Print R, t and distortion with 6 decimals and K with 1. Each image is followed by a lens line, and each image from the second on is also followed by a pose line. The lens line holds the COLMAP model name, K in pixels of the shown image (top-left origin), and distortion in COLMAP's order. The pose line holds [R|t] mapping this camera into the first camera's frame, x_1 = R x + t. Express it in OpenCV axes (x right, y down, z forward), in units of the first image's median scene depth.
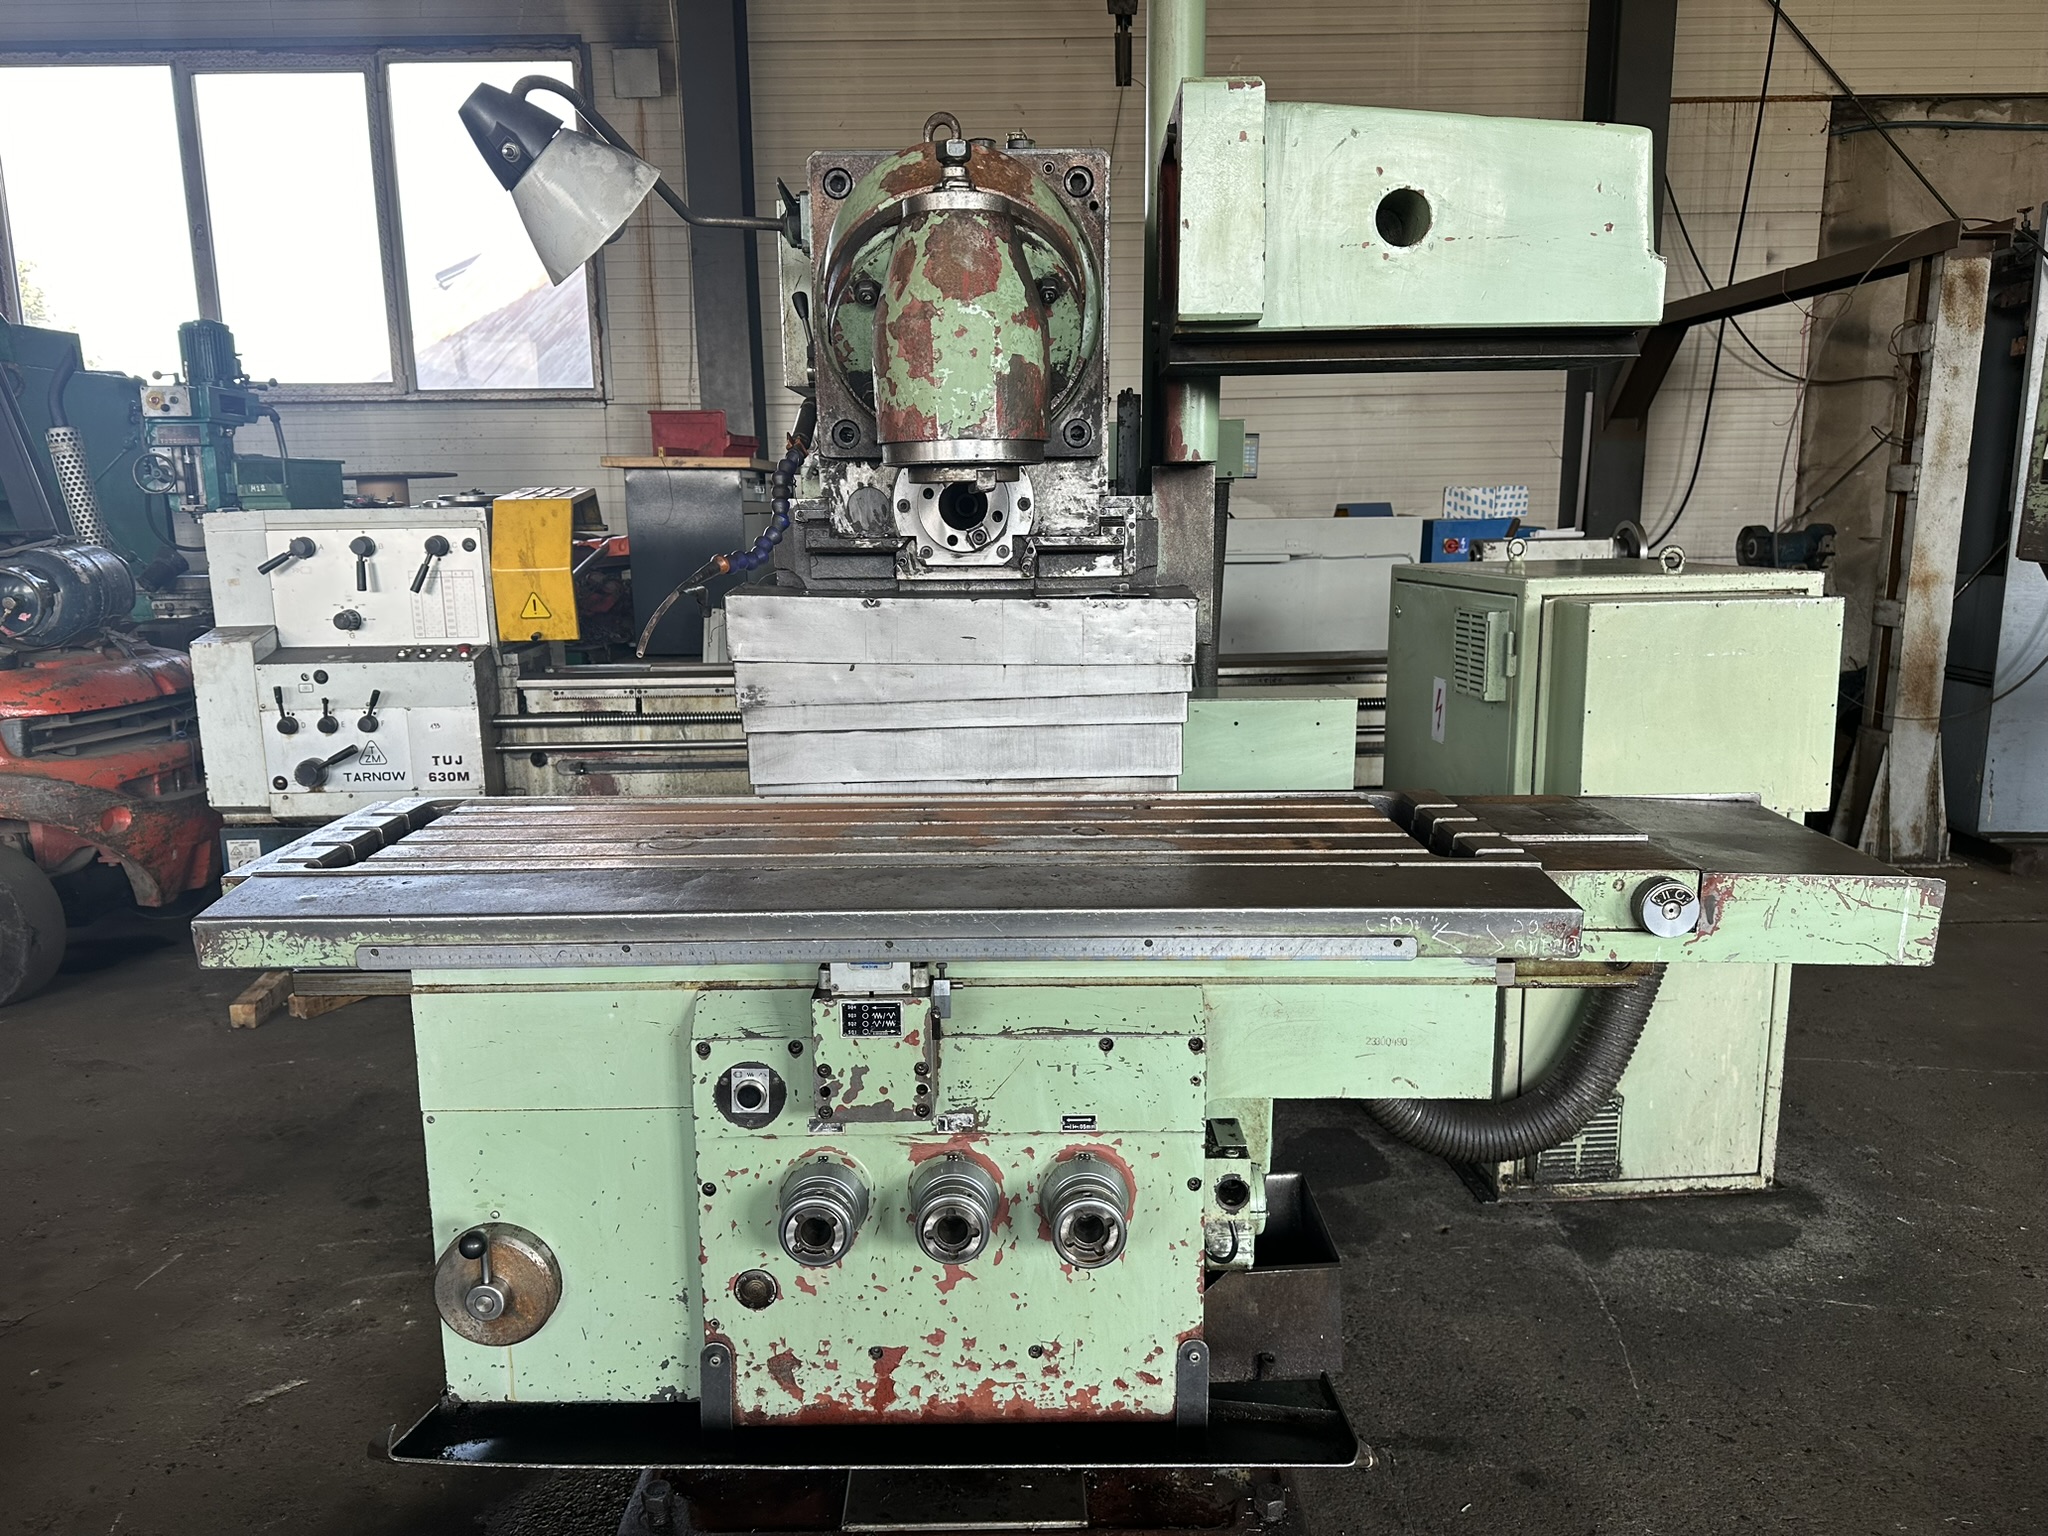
lens RADIAL K [[1428.5, 0, 1012.3], [0, 1428.5, 775.5], [0, 0, 1]] dist [0.087174, -0.117462]
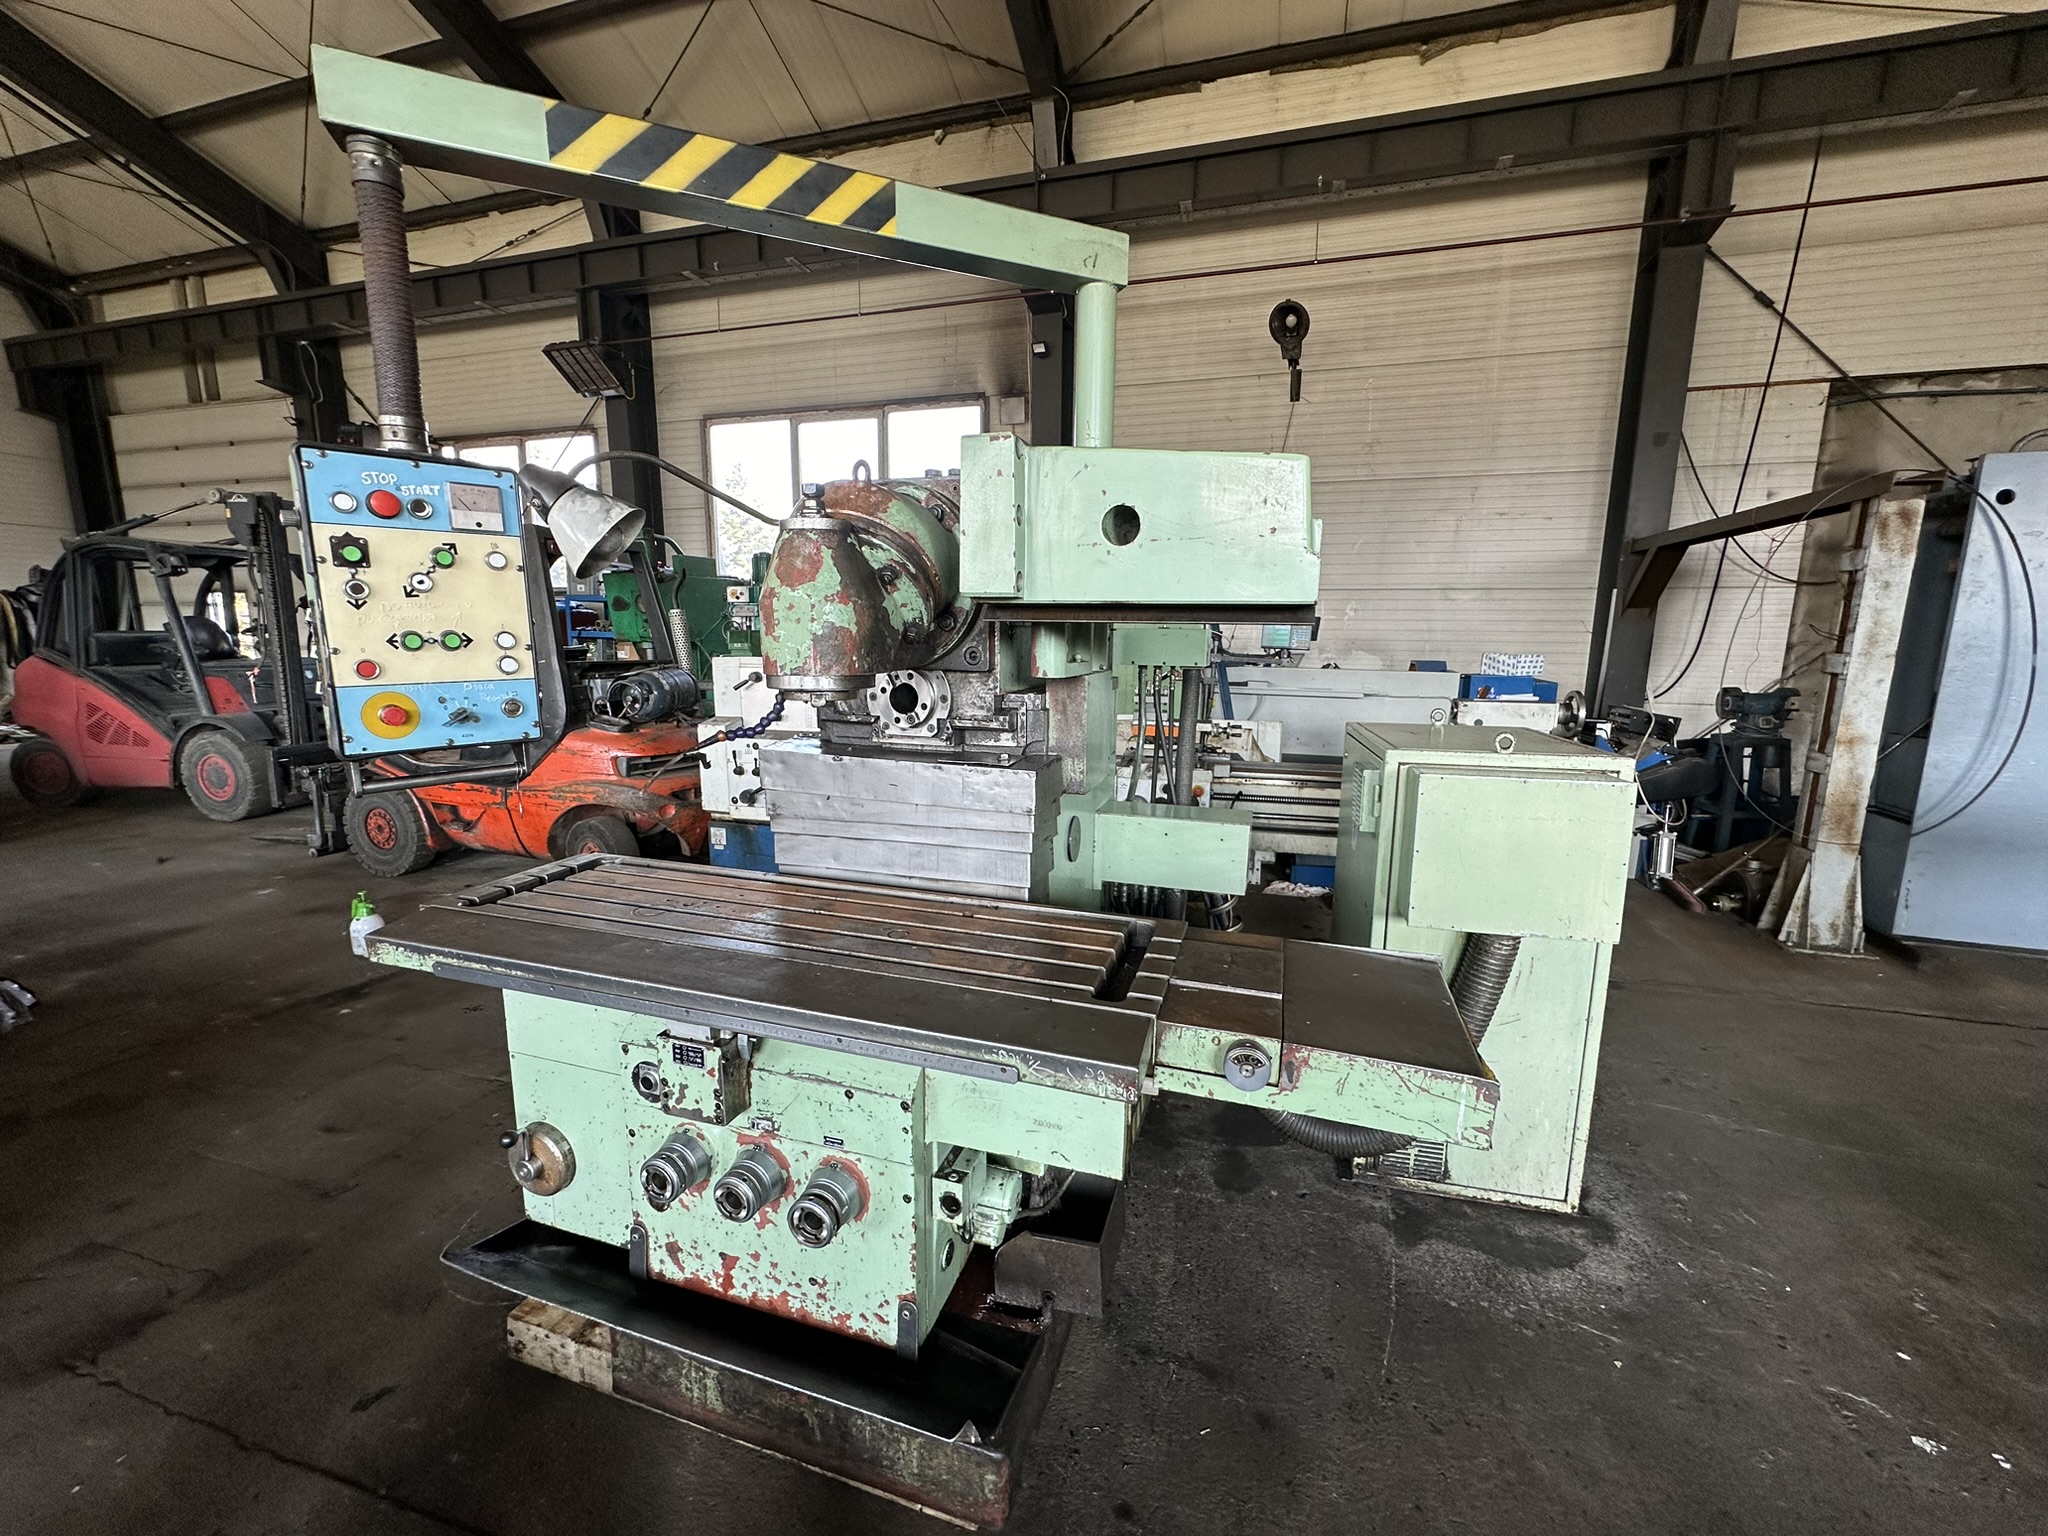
lens RADIAL K [[812.7, 0, 1026.1], [0, 812.7, 769.8], [0, 0, 1]] dist [-0.000639, -0.000050]
pose [[0.953499, 0.071764, -0.292729, 0.245582], [-0.078284, 0.996875, -0.010603, -0.078023], [0.291053, 0.033025, 0.956137, 0.136508]]
